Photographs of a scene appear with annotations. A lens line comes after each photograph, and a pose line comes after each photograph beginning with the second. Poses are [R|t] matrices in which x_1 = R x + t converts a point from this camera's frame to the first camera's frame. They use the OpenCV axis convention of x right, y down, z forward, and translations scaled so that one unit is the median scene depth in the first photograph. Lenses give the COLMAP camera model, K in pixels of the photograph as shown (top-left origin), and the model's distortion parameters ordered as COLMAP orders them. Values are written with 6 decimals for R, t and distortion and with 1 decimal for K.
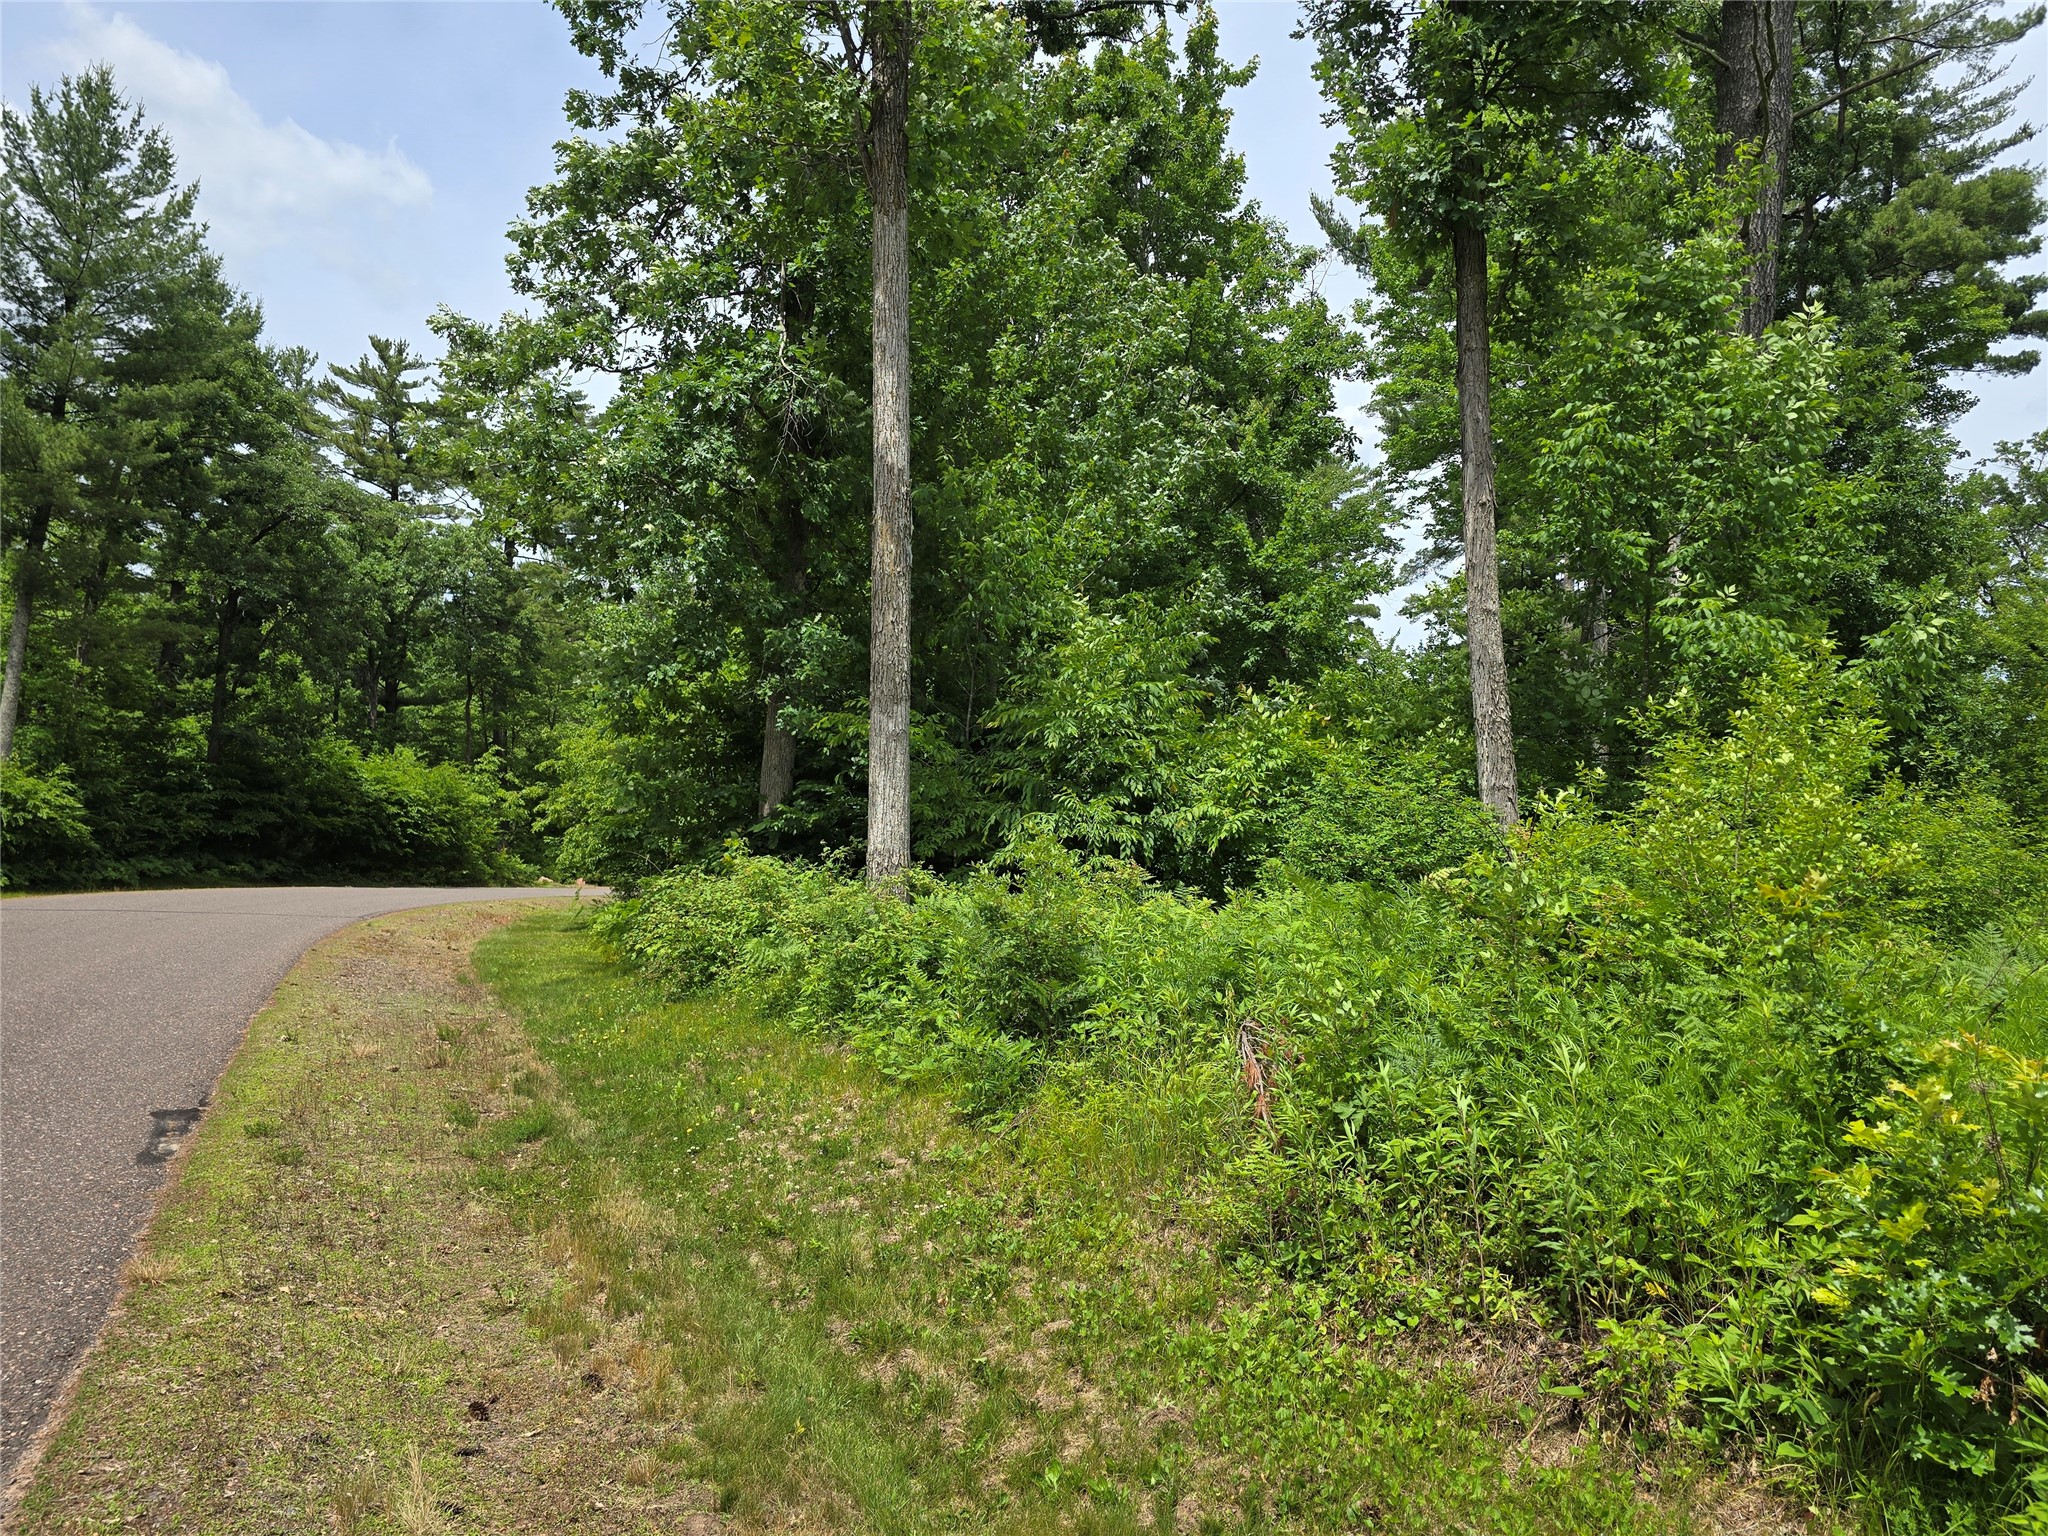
lens RADIAL K [[1361.0, 0, 1031.8], [0, 1361.0, 749.4], [0, 0, 1]] dist [0.068469, -0.058793]
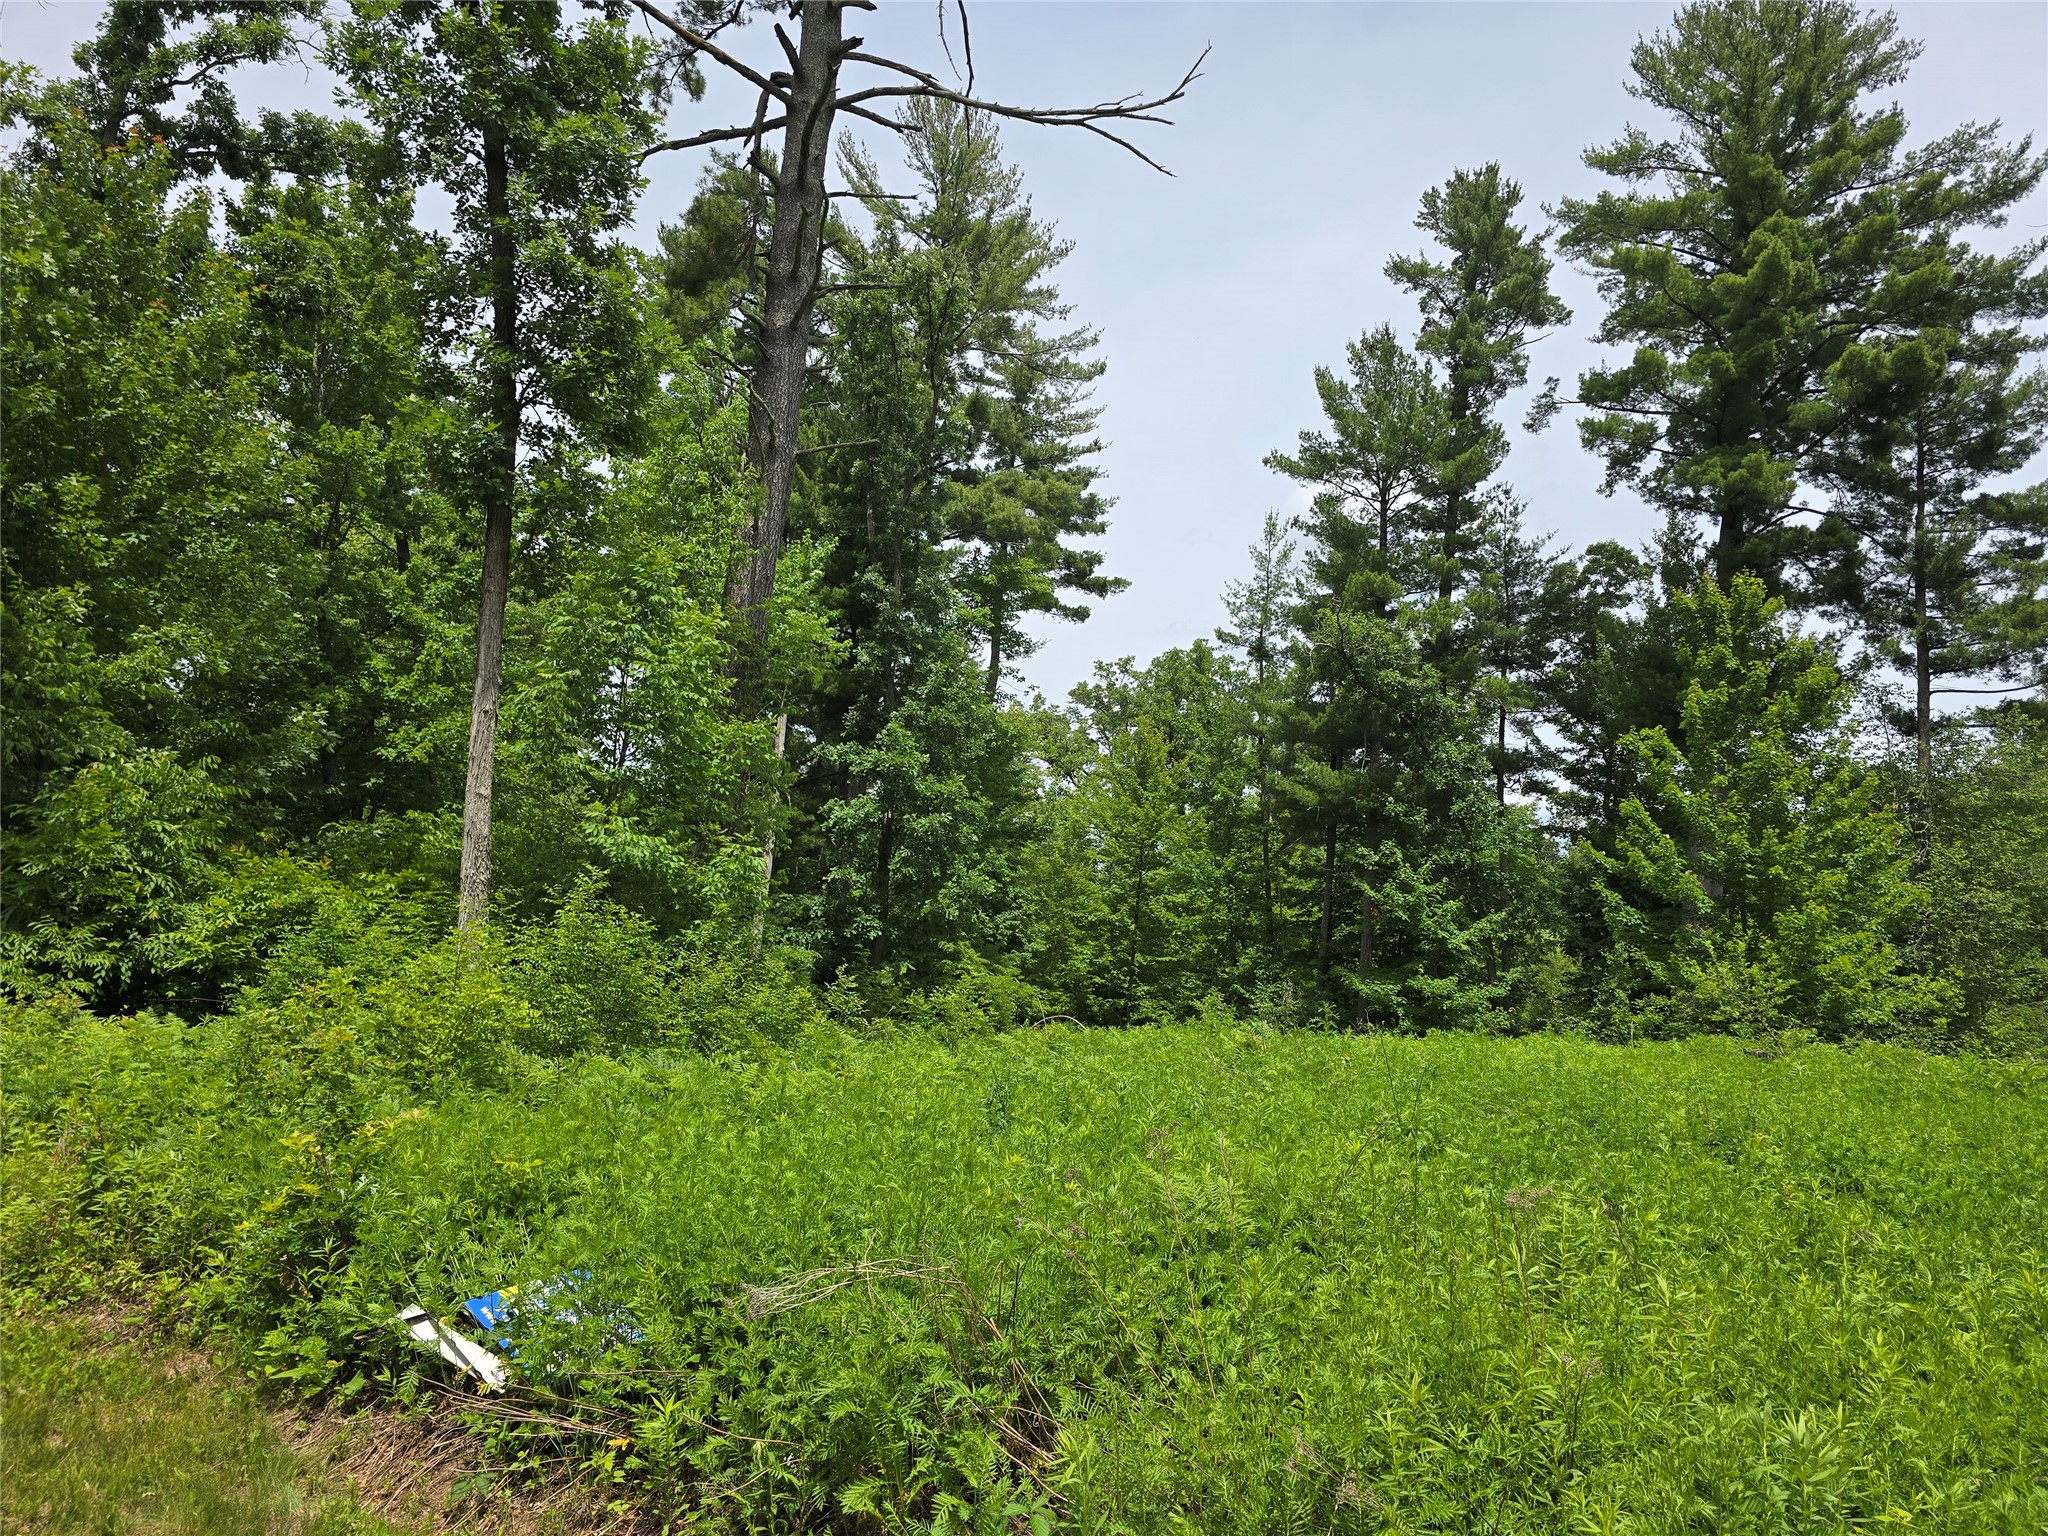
lens RADIAL K [[1361.0, 0, 1031.8], [0, 1361.0, 749.4], [0, 0, 1]] dist [0.068469, -0.058793]
pose [[0.857158, 0.119710, 0.500949, 0.032979], [-0.080322, 0.991784, -0.099567, -0.014842], [-0.508753, 0.045107, 0.859730, -0.097297]]
